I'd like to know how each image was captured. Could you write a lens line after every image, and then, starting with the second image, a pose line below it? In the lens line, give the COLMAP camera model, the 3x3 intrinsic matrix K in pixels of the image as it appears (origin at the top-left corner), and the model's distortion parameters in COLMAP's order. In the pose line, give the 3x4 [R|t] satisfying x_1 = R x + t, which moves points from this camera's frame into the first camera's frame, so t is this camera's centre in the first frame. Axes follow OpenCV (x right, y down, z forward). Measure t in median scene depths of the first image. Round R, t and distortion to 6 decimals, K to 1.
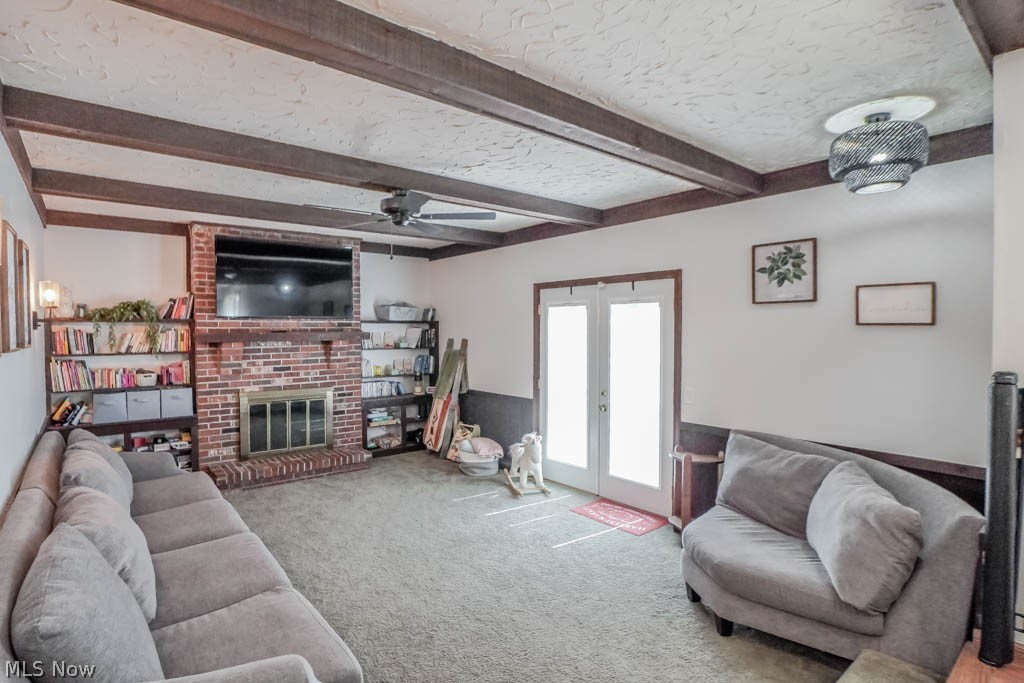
lens RADIAL K [[504.8, 0, 484.4], [0, 504.8, 338.1], [0, 0, 1]] dist [-0.035656, 0.004463]
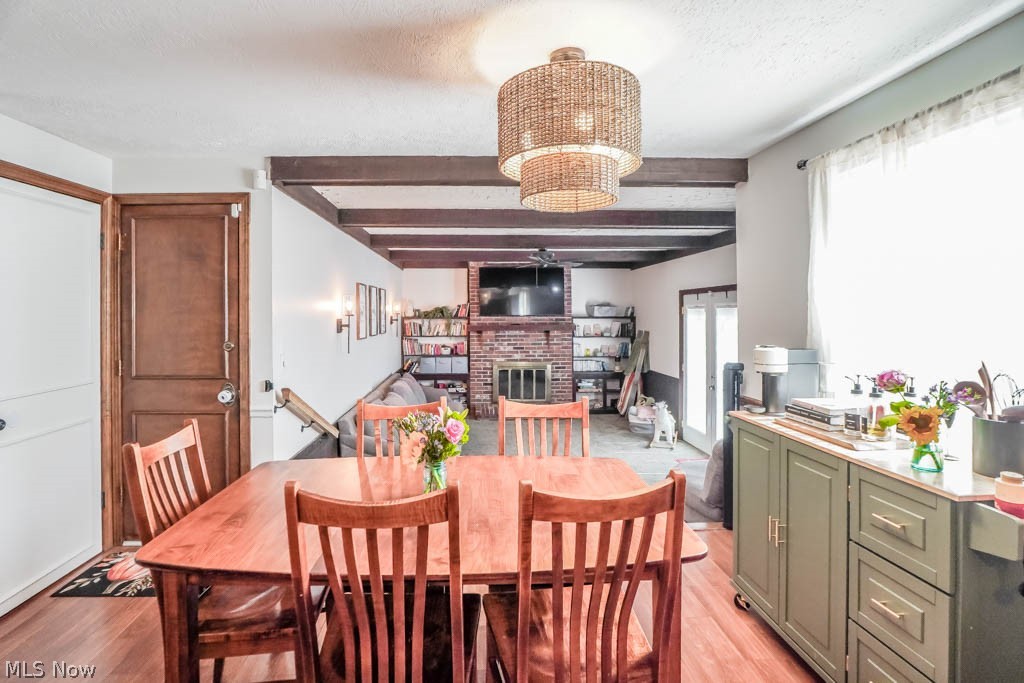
lens RADIAL K [[504.8, 0, 502.6], [0, 504.8, 305.0], [0, 0, 1]] dist [-0.035656, 0.004463]
pose [[0.818941, -0.007692, -0.573827, 0.473178], [-0.010741, 0.999530, -0.028728, -0.028286], [0.573778, 0.029690, 0.818473, -0.329268]]
